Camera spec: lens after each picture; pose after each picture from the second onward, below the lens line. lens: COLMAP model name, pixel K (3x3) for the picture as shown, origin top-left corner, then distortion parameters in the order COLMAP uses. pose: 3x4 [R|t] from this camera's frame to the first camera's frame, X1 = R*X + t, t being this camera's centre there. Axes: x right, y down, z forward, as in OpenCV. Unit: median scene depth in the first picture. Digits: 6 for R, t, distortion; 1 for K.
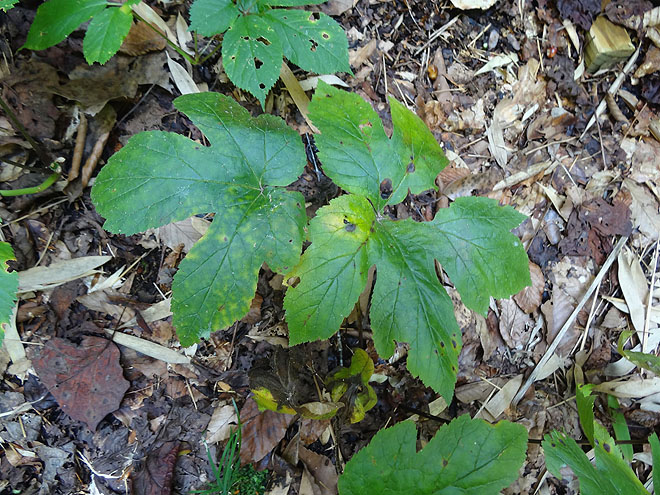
lens RADIAL K [[481.5, 0, 328.9], [0, 481.5, 247.9], [0, 0, 1]] dist [0.000020, -0.006222]
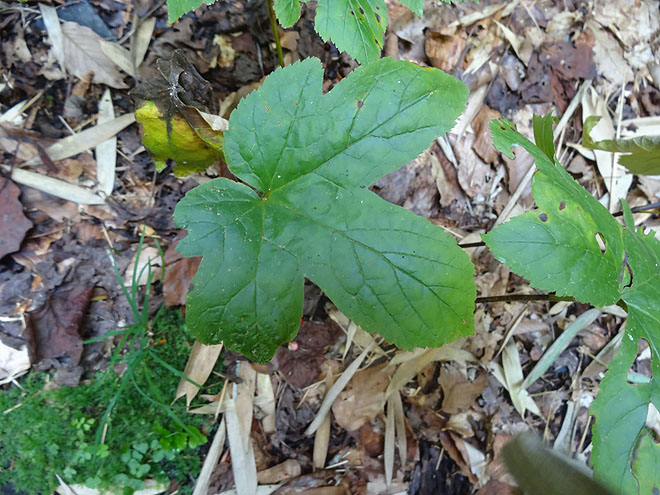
lens RADIAL K [[481.5, 0, 329.4], [0, 481.5, 246.3], [0, 0, 1]] dist [0.000020, -0.006222]
pose [[0.998037, -0.039719, 0.048413, 0.062321], [0.038629, 0.998983, 0.023240, 0.275459], [-0.049287, -0.021324, 0.998557, 0.097700]]
